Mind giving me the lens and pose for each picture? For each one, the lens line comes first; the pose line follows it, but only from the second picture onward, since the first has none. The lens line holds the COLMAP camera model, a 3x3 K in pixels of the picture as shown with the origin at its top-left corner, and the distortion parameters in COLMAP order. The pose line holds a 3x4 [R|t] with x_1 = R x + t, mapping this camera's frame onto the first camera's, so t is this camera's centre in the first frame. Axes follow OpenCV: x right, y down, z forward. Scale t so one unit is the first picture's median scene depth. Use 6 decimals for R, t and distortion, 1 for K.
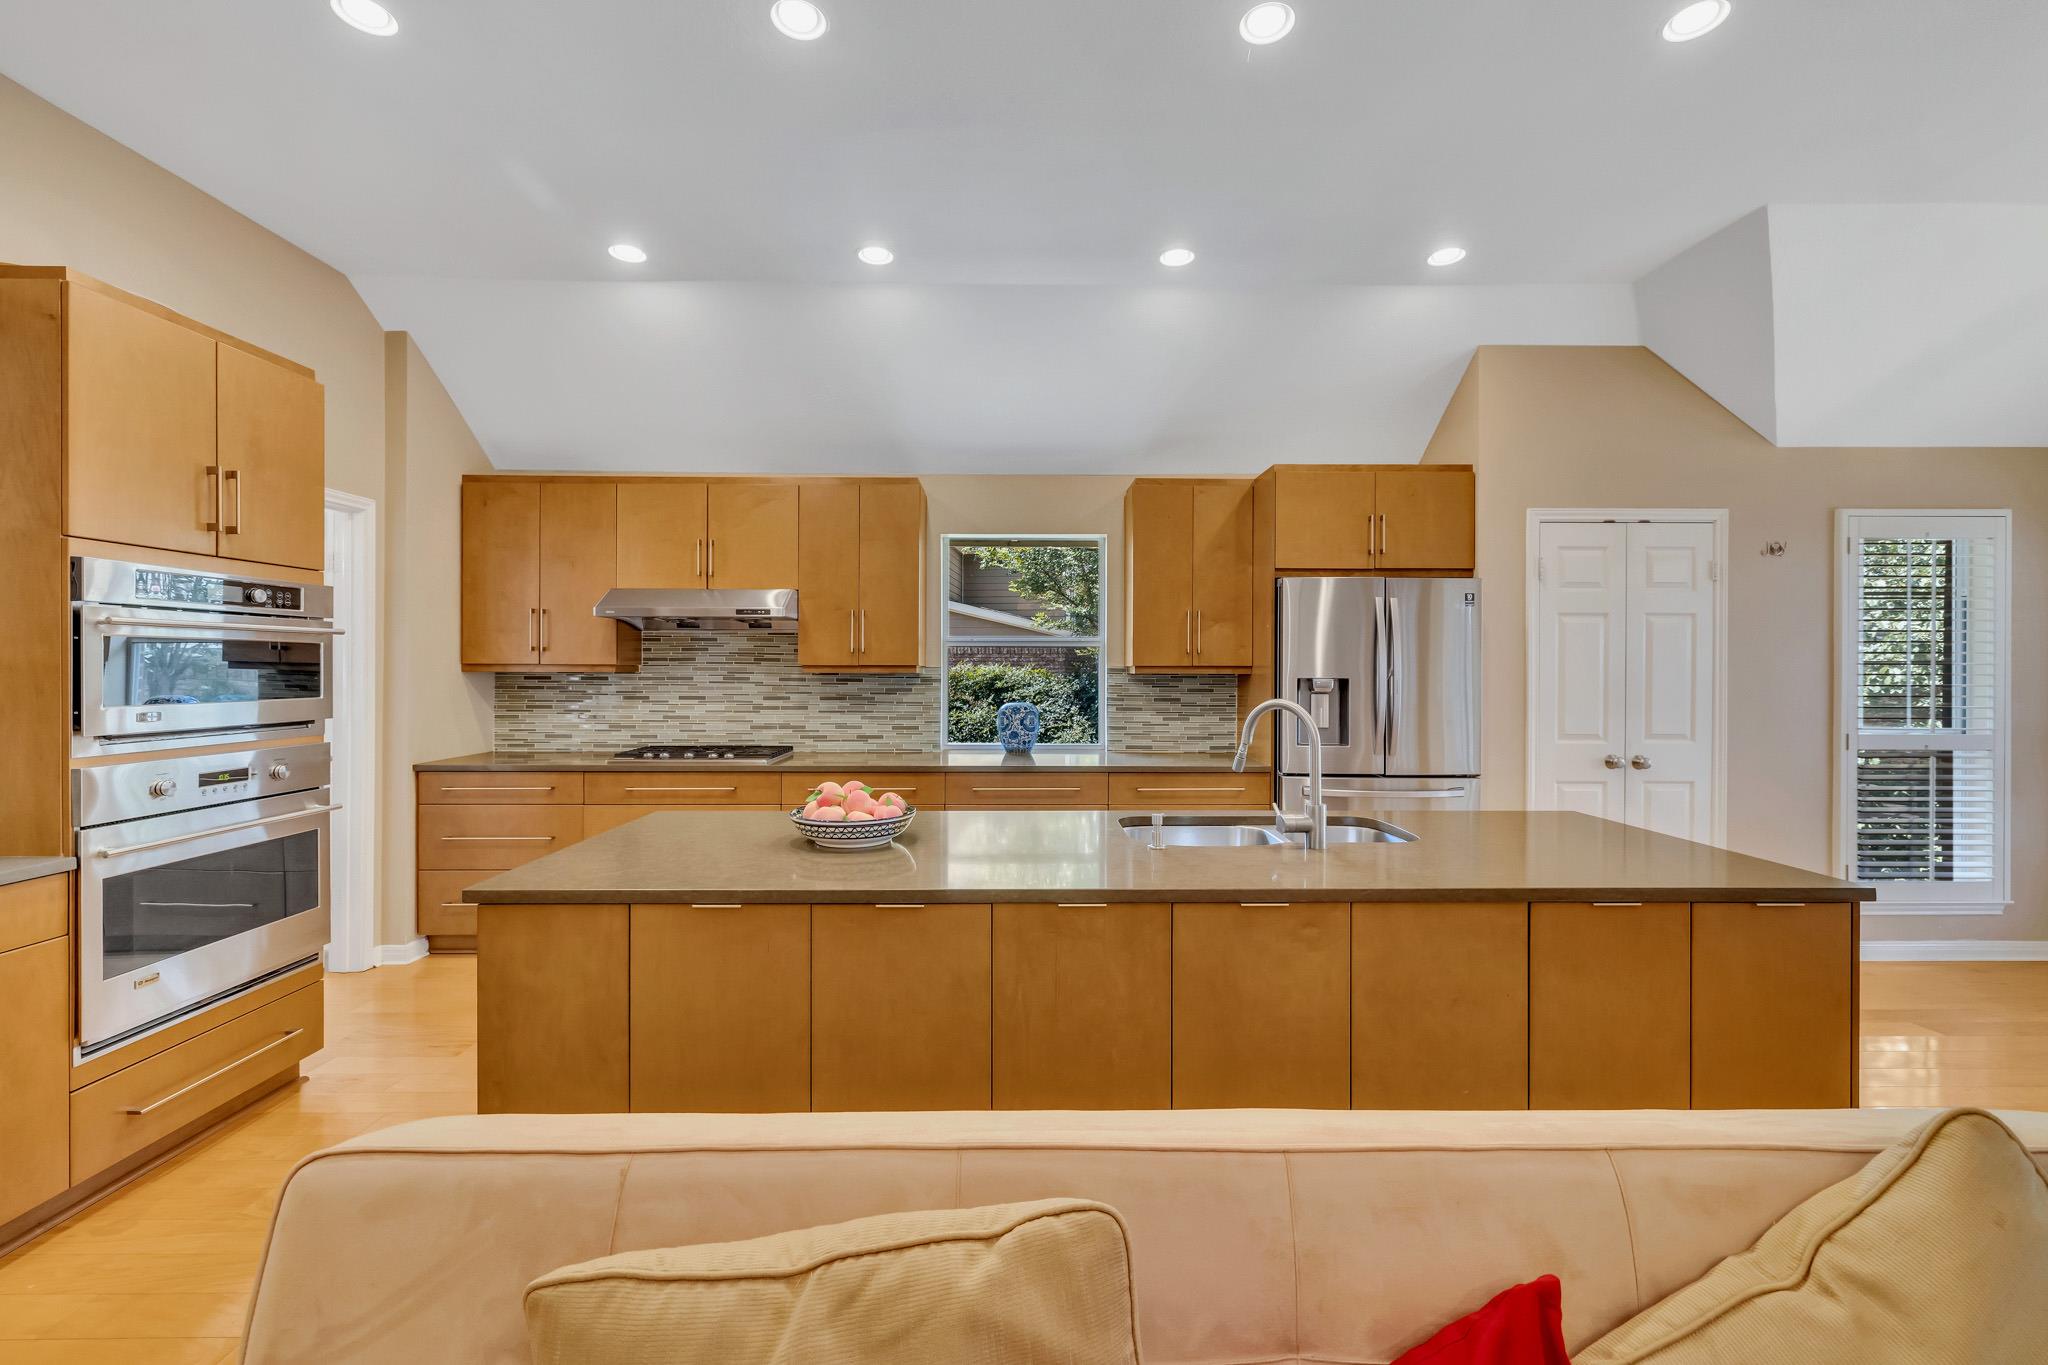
lens RADIAL K [[866.1, 0, 1023.0], [0, 866.1, 676.1], [0, 0, 1]] dist [0.001572, 0.000587]
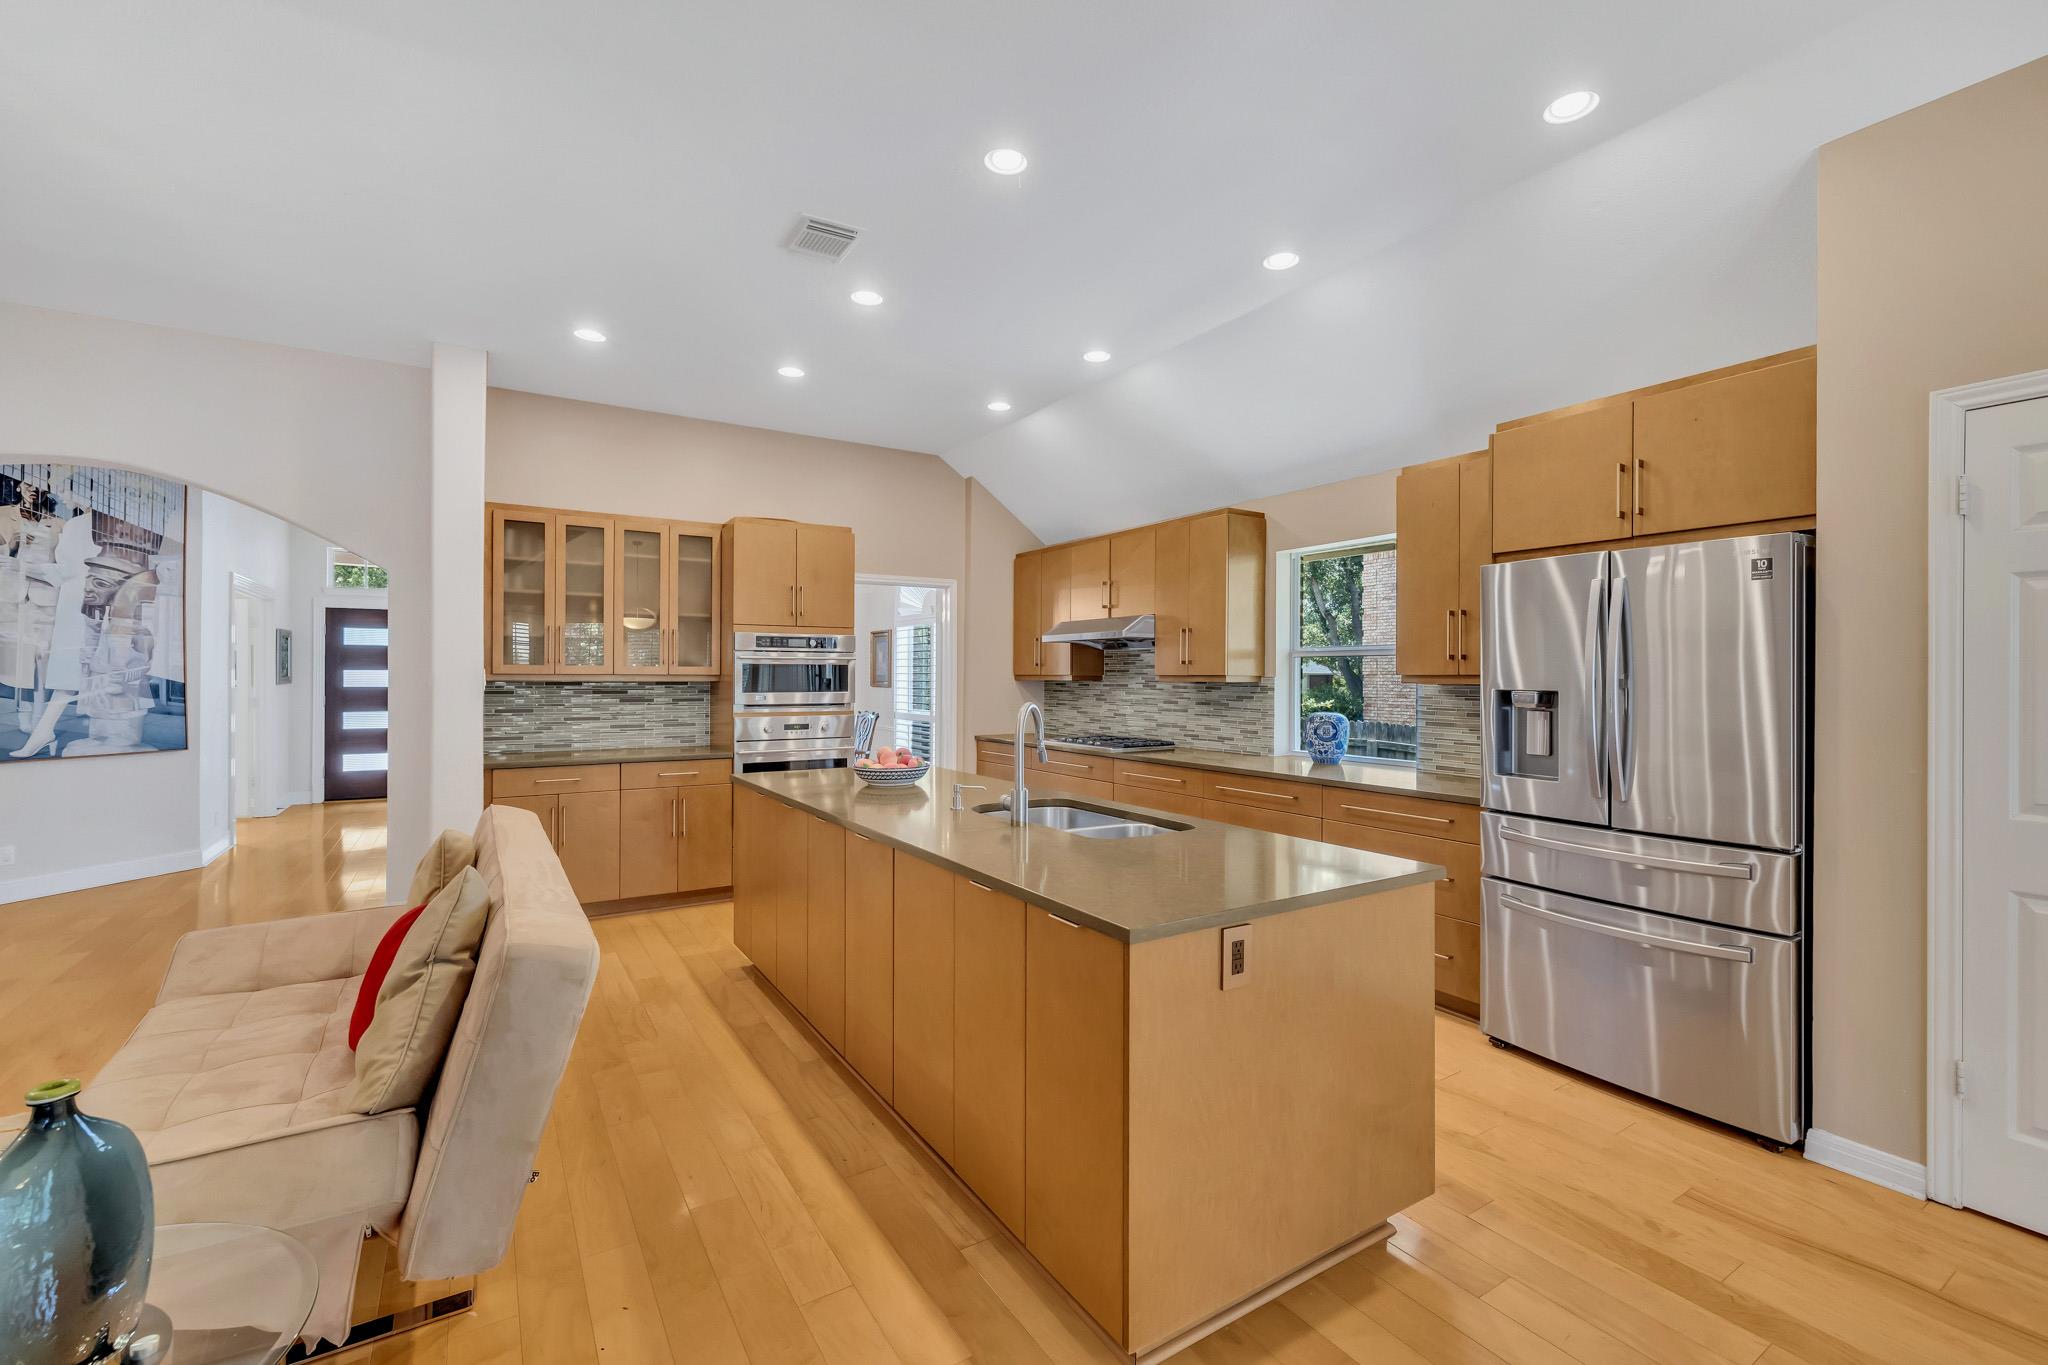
lens RADIAL K [[866.1, 0, 1024.8], [0, 866.1, 674.7], [0, 0, 1]] dist [0.001572, 0.000587]
pose [[0.525492, -0.003287, -0.850792, 0.732258], [-0.009103, 0.999914, -0.009486, 0.000094], [0.850750, 0.012730, 0.525417, 0.201288]]
